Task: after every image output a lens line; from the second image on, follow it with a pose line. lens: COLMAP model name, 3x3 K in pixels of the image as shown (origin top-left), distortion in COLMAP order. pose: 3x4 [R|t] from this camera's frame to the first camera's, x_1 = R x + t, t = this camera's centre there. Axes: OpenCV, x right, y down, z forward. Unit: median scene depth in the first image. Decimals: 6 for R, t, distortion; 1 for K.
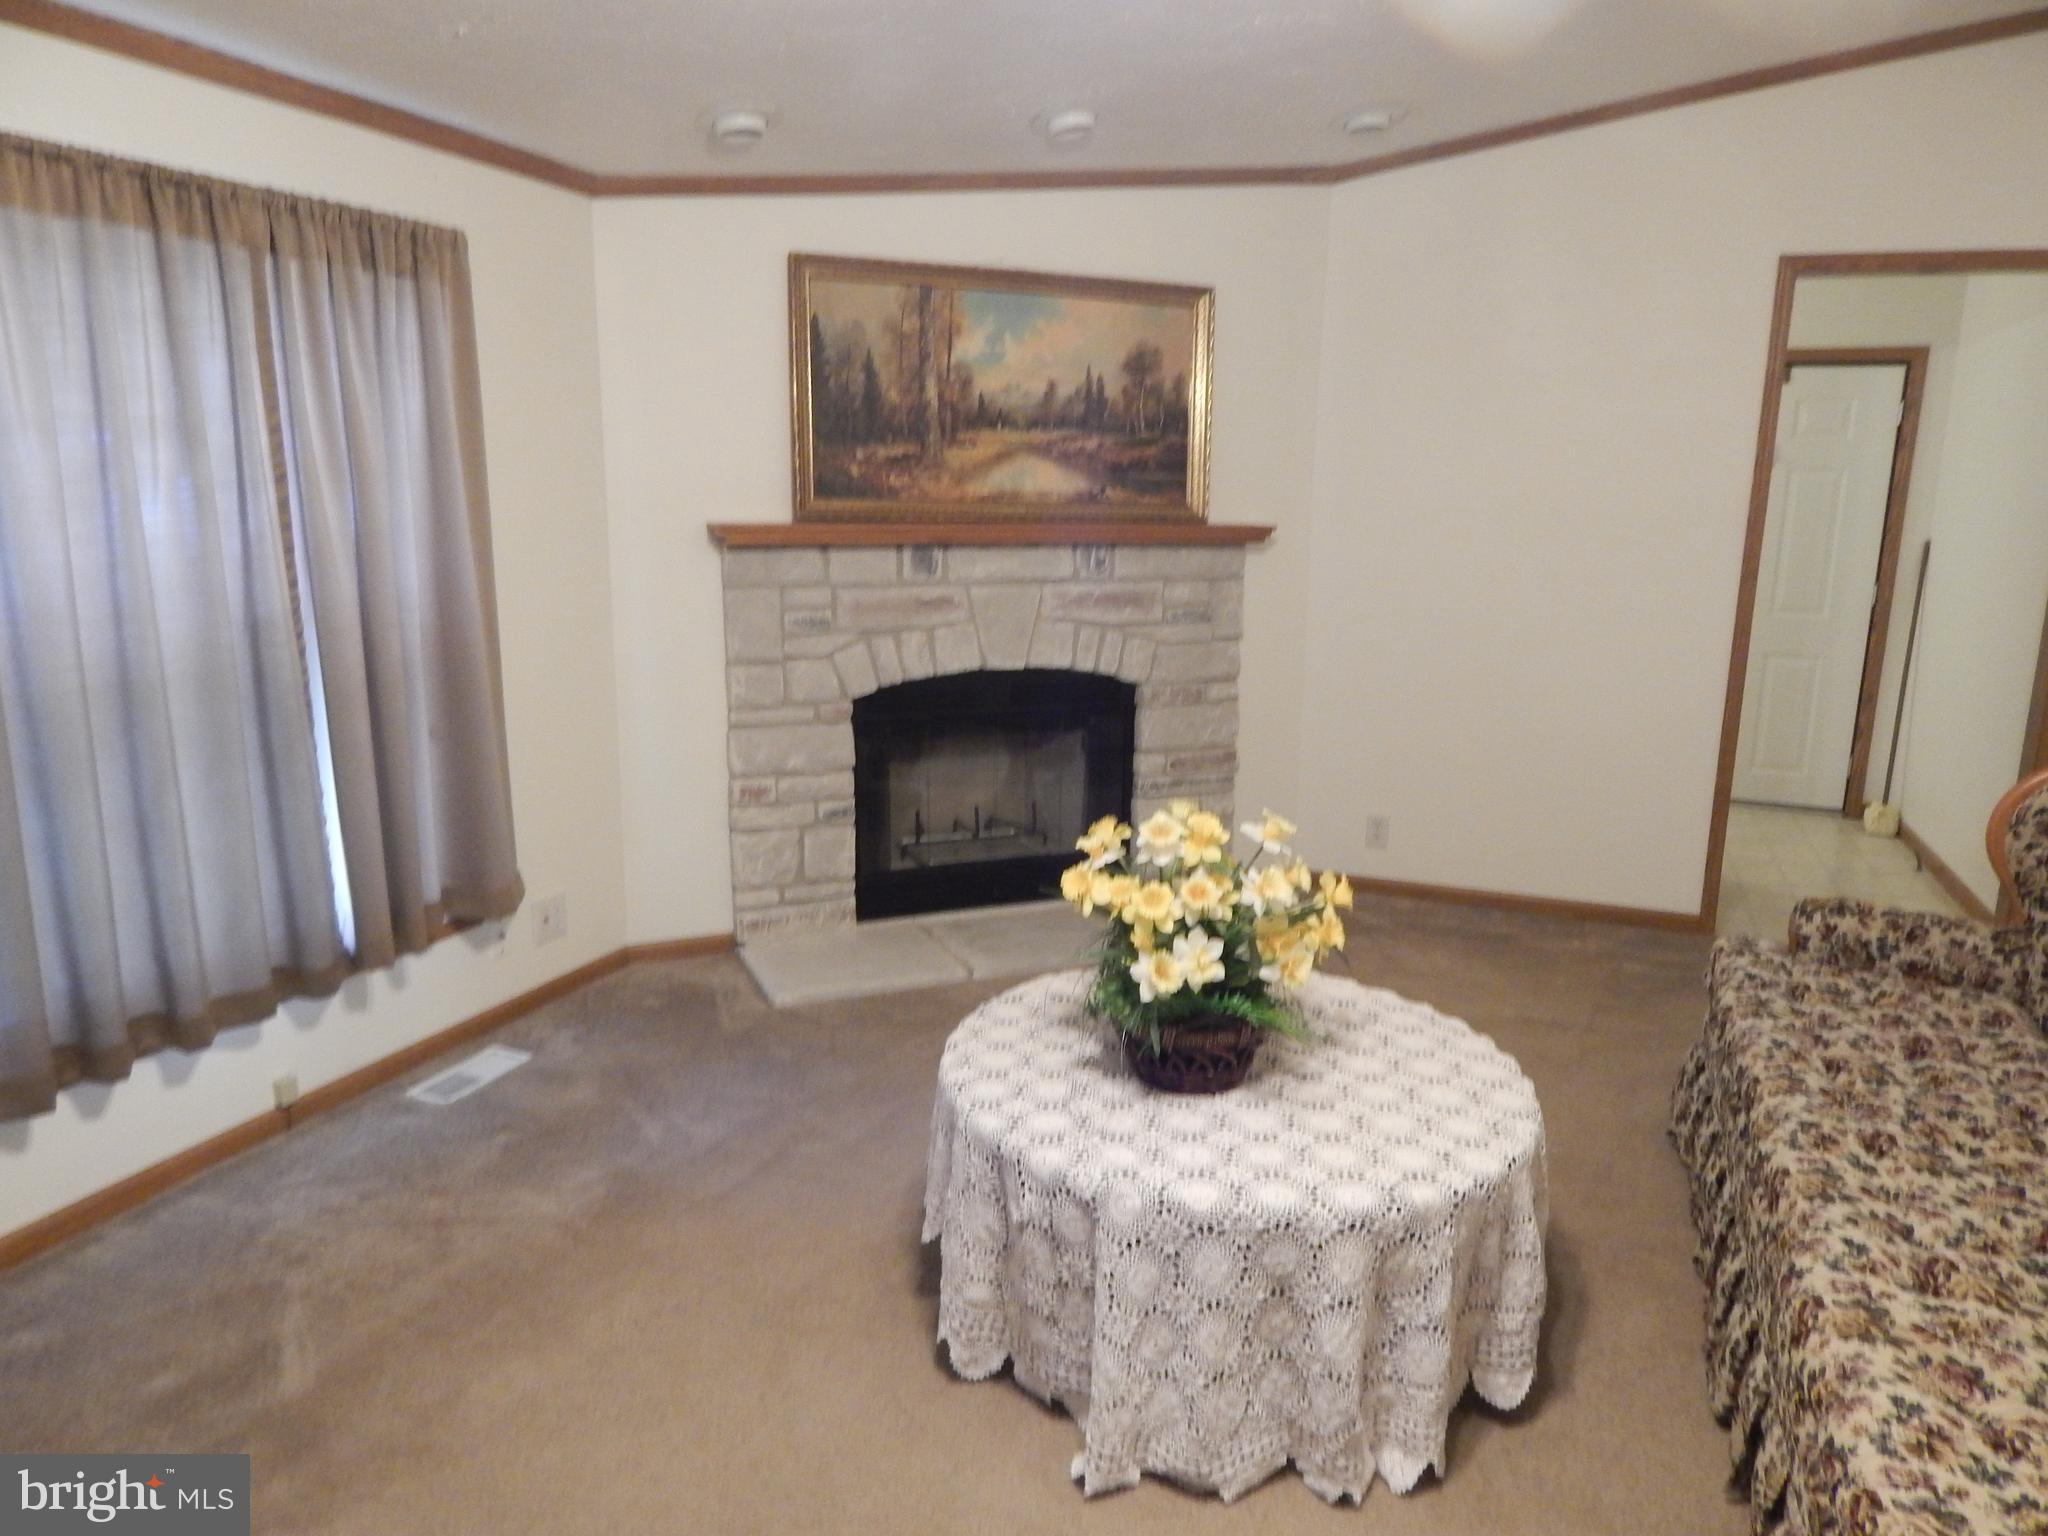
lens RADIAL K [[1367.9, 0, 1024.0], [0, 1367.9, 768.0], [0, 0, 1]] dist [0.004406, -0.014309]
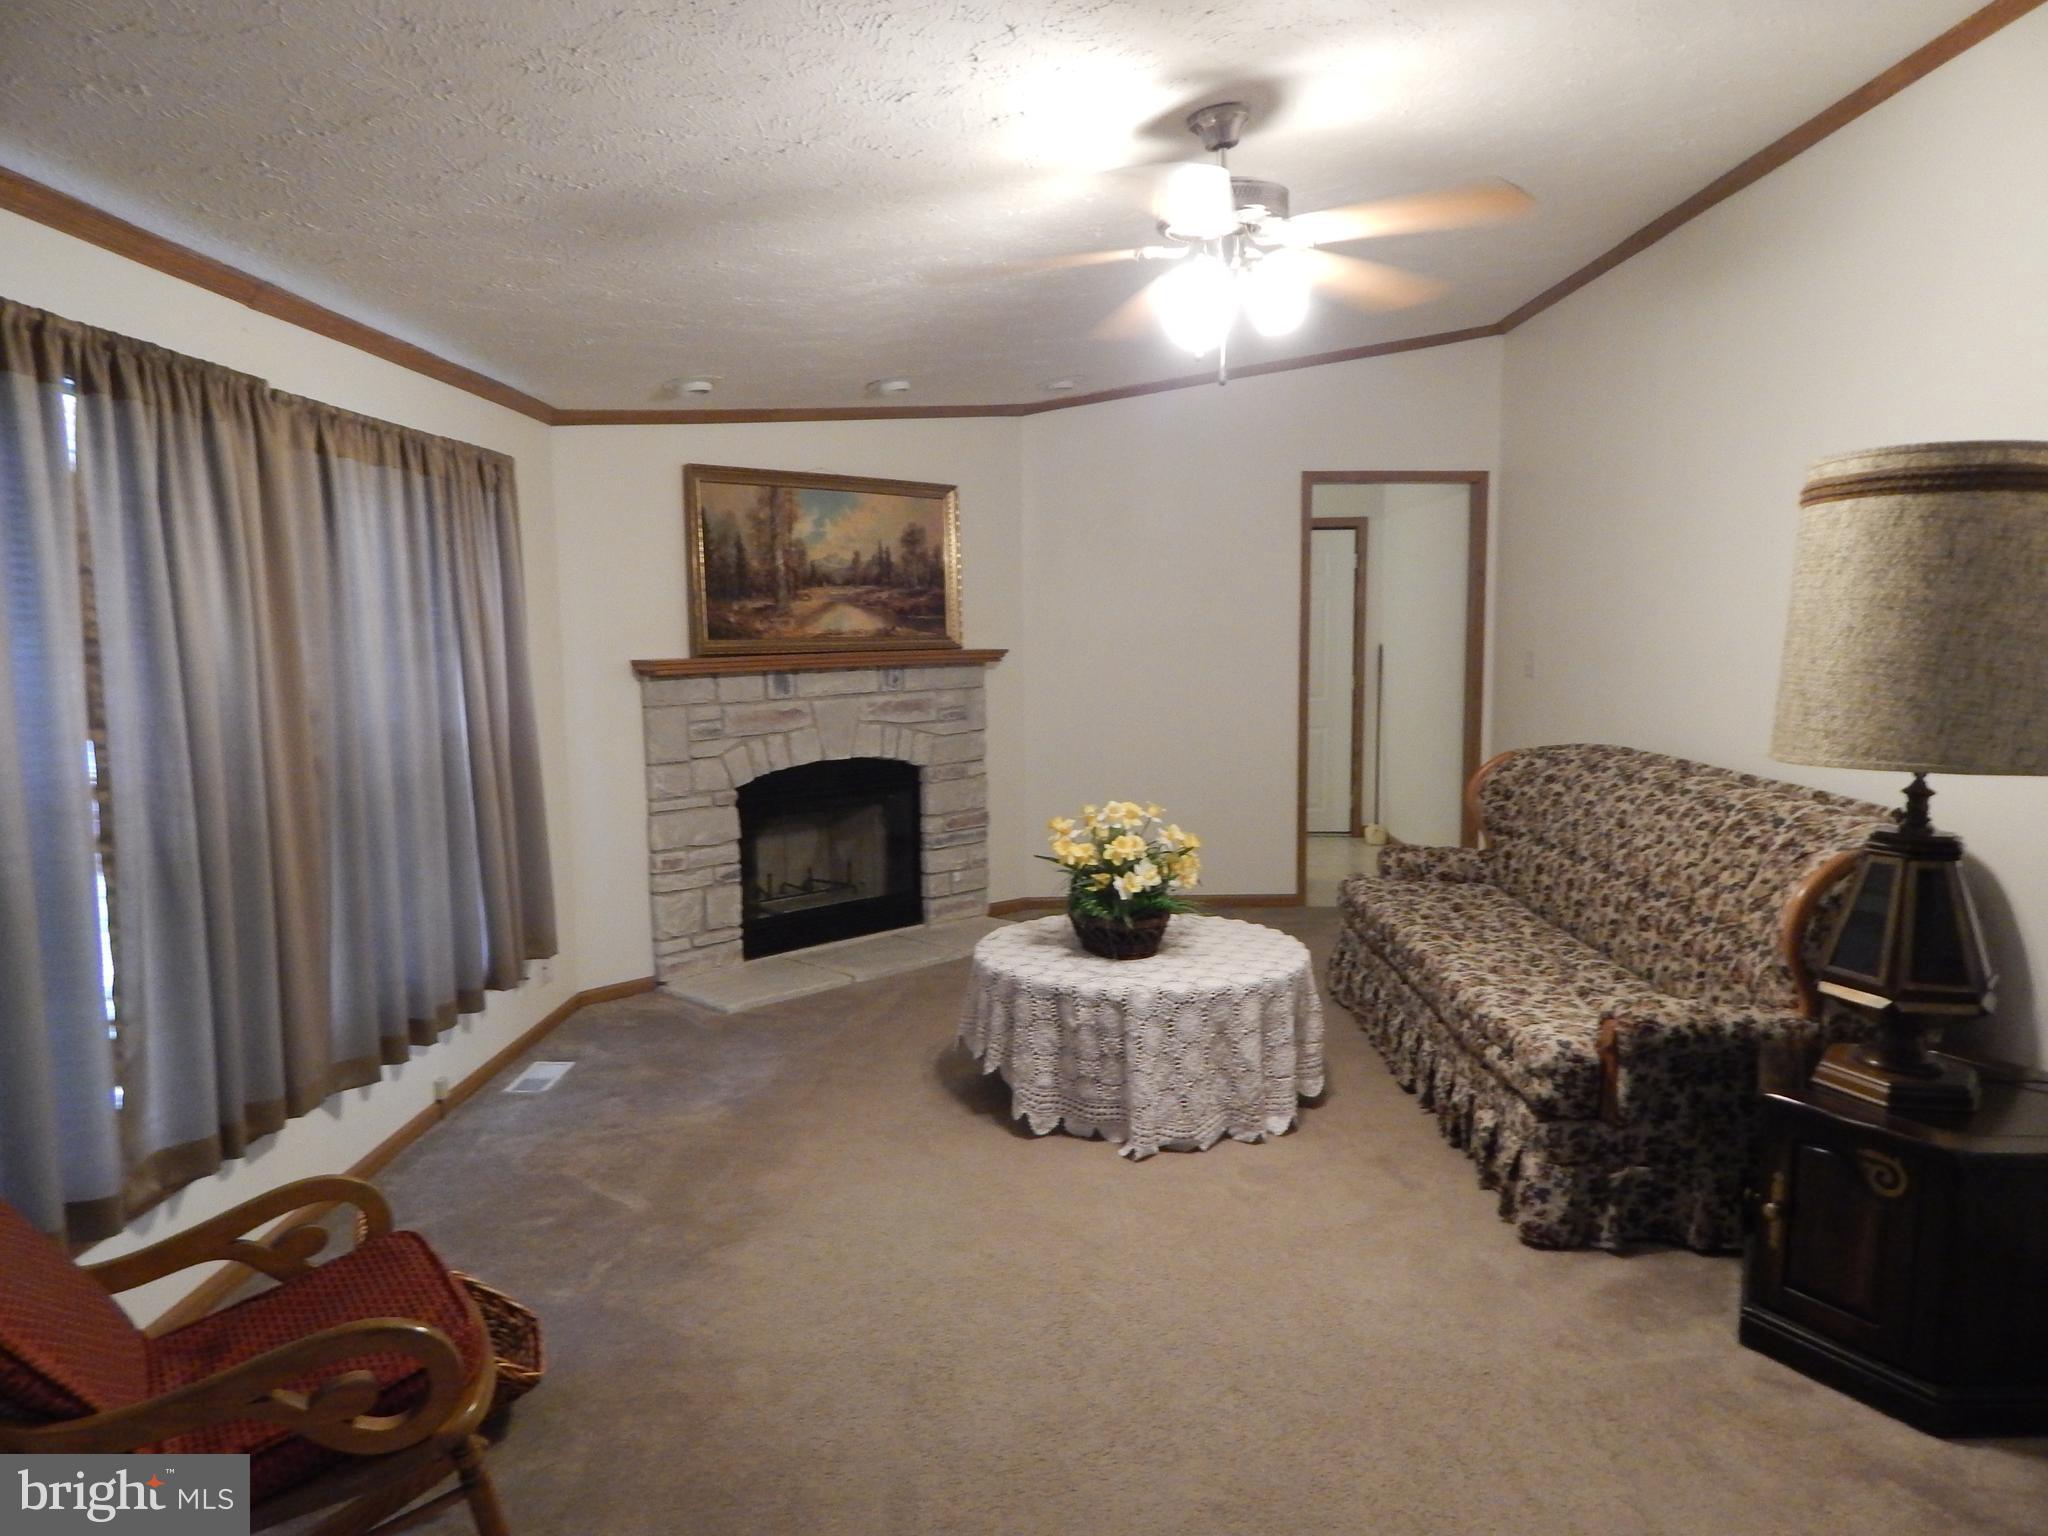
lens RADIAL K [[1402.4, 0, 1024.0], [0, 1402.4, 768.0], [0, 0, 1]] dist [-0.001163, -0.001529]
pose [[0.930874, -0.064695, 0.359566, -0.359230], [0.098944, 0.992058, -0.077657, 0.064860], [-0.351687, 0.107865, 0.929883, -0.373090]]
